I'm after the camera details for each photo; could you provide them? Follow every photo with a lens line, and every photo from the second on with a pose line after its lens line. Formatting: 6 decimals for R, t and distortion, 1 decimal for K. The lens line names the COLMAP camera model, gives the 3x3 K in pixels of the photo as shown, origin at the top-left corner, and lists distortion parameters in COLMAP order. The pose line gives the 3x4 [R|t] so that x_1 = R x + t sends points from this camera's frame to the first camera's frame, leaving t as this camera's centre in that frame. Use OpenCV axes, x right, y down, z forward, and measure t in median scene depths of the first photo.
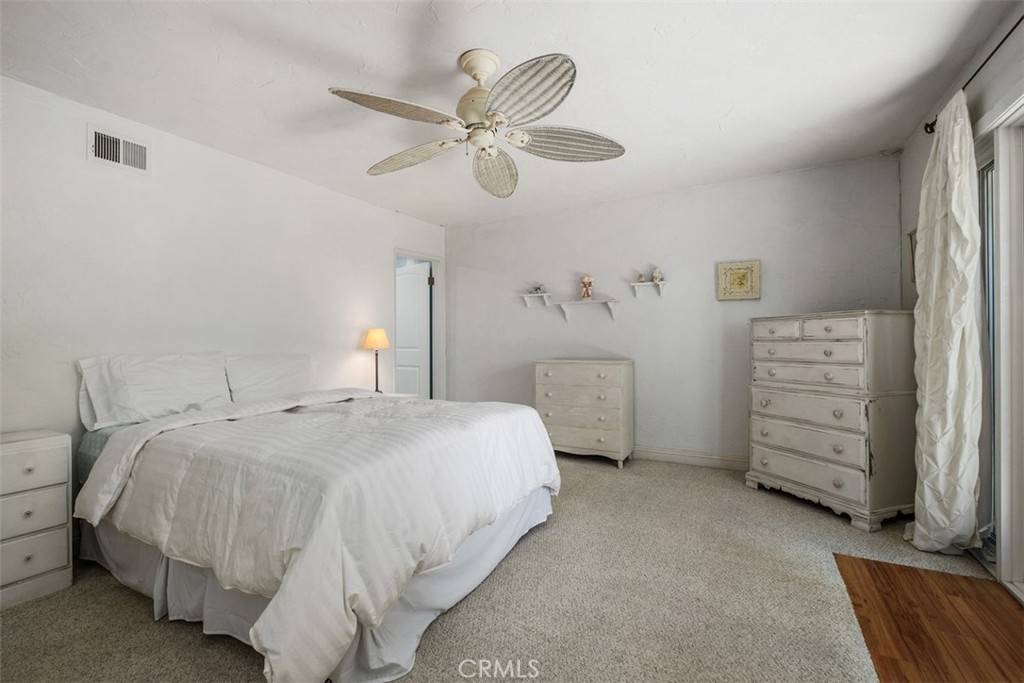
lens RADIAL K [[440.2, 0, 512.0], [0, 440.2, 341.5], [0, 0, 1]] dist [-0.003716, -0.001095]
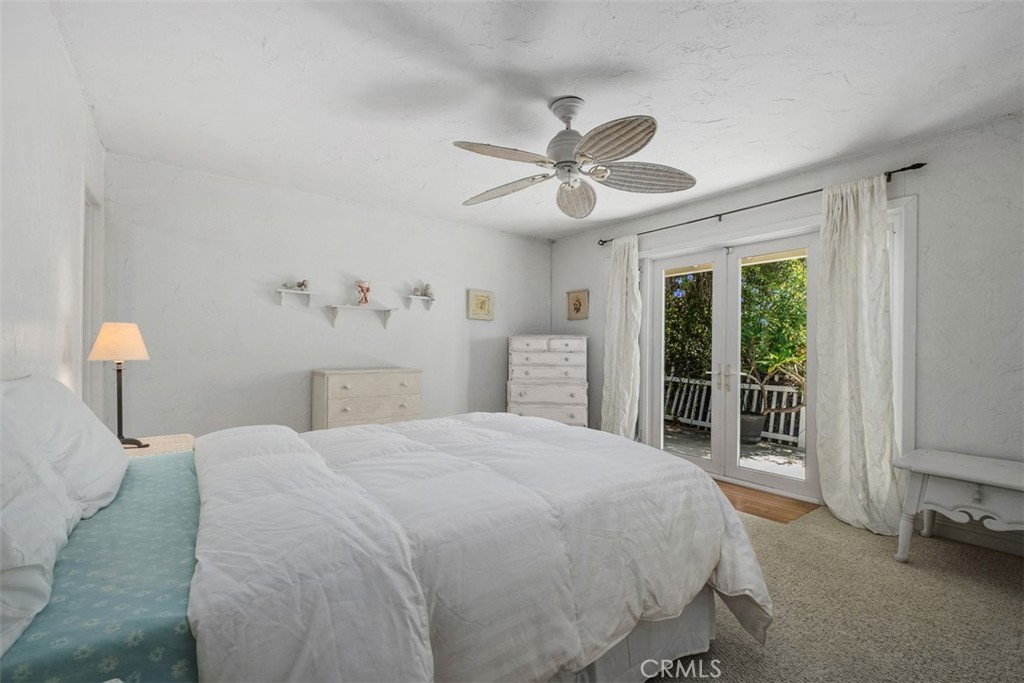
lens RADIAL K [[440.2, 0, 512.0], [0, 440.2, 341.5], [0, 0, 1]] dist [-0.003716, -0.001095]
pose [[0.411107, 0.025024, 0.911243, -0.639480], [-0.014753, 0.999675, -0.020796, -0.002977], [-0.911468, -0.004894, 0.411343, 0.366060]]
